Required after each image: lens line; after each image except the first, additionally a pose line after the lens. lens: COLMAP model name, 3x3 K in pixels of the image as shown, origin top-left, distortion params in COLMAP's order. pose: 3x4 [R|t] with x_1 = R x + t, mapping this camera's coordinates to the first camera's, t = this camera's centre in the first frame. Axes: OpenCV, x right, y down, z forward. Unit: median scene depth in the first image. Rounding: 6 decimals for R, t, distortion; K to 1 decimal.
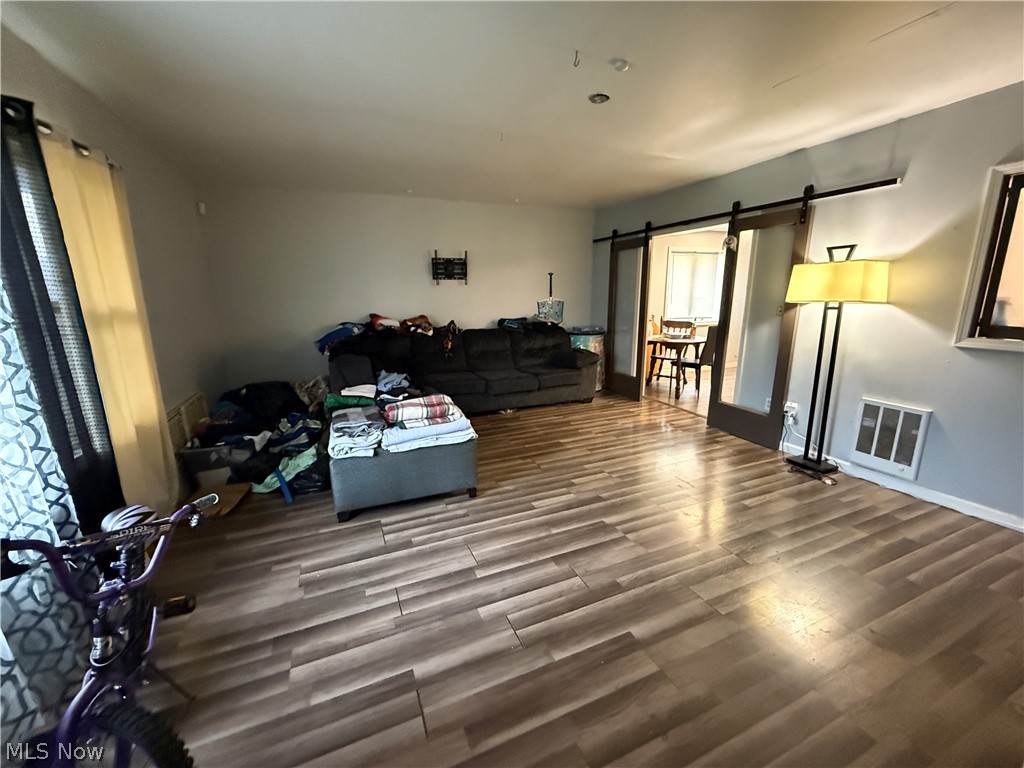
lens RADIAL K [[412.9, 0, 512.0], [0, 412.9, 383.2], [0, 0, 1]] dist [-0.000966, -0.000426]
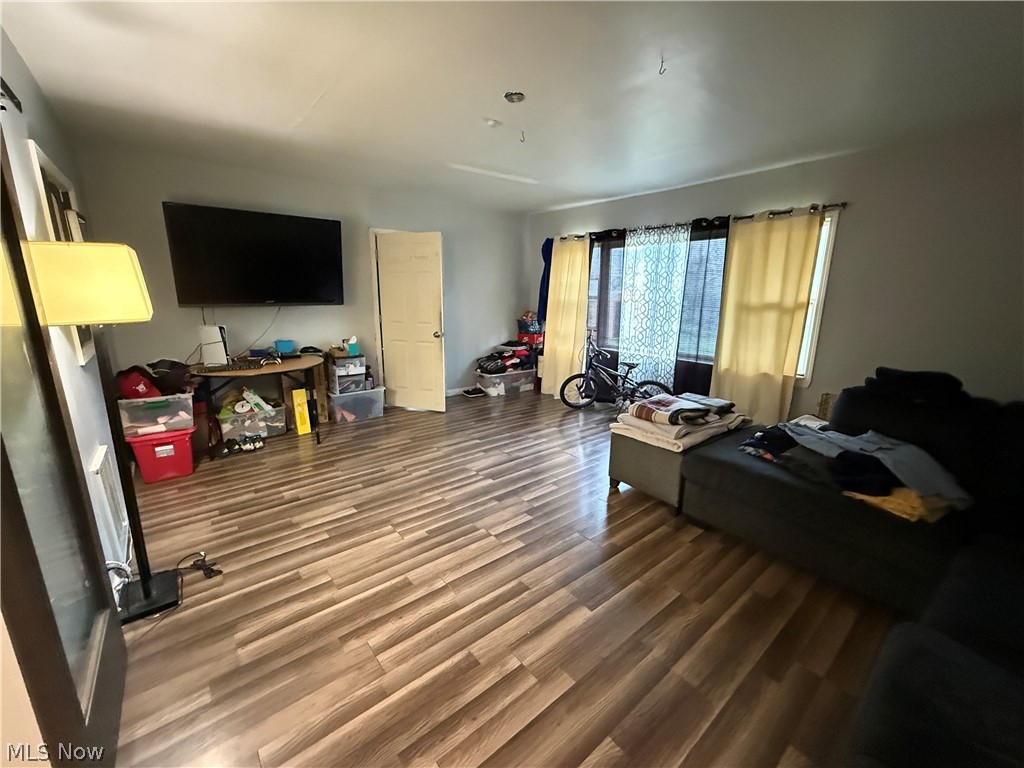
lens RADIAL K [[412.9, 0, 512.0], [0, 412.9, 383.2], [0, 0, 1]] dist [-0.000966, -0.000426]
pose [[-0.960088, 0.066238, -0.271740, 0.488479], [-0.056419, 0.905718, 0.420108, -0.457245], [0.273947, 0.418672, -0.865833, 1.978526]]
